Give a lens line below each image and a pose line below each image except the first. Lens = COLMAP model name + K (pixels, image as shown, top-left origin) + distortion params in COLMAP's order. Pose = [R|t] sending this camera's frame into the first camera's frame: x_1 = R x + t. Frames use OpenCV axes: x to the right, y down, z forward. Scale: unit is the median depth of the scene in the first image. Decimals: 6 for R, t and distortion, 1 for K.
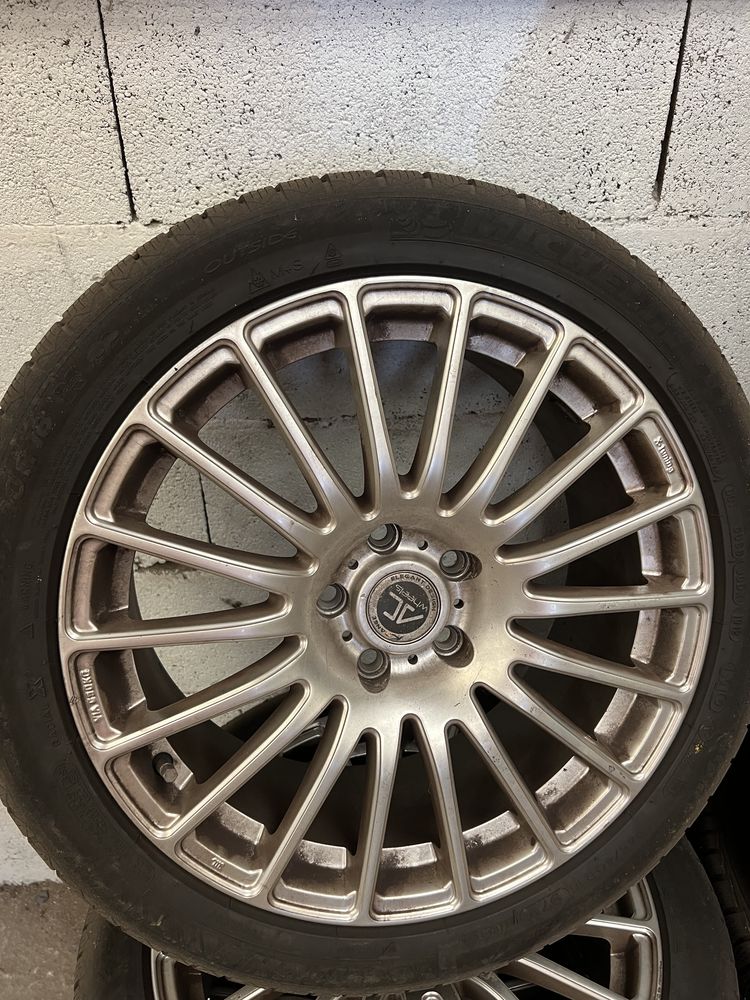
lens RADIAL K [[745.6, 0, 375.0], [0, 745.6, 500.0], [0, 0, 1]] dist [0.074024, -0.088650]
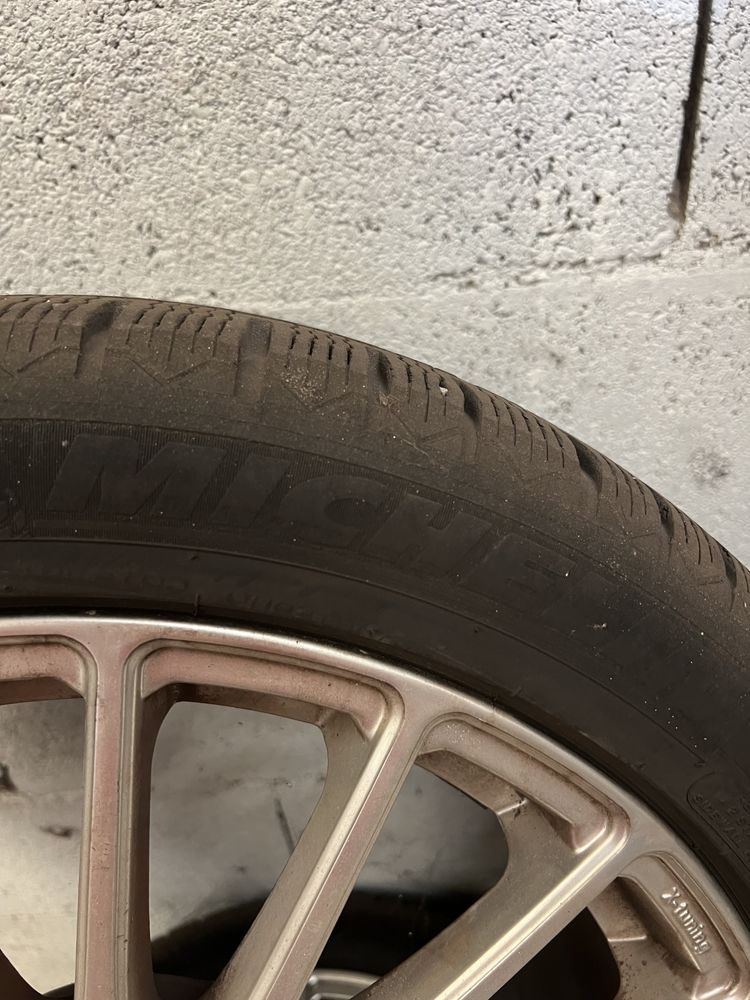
lens RADIAL K [[745.6, 0, 375.0], [0, 745.6, 500.0], [0, 0, 1]] dist [0.074024, -0.088650]
pose [[0.996508, -0.045696, -0.069883, 0.209949], [0.052297, 0.994031, 0.095745, -0.283599], [0.065091, -0.099066, 0.992950, 0.498426]]
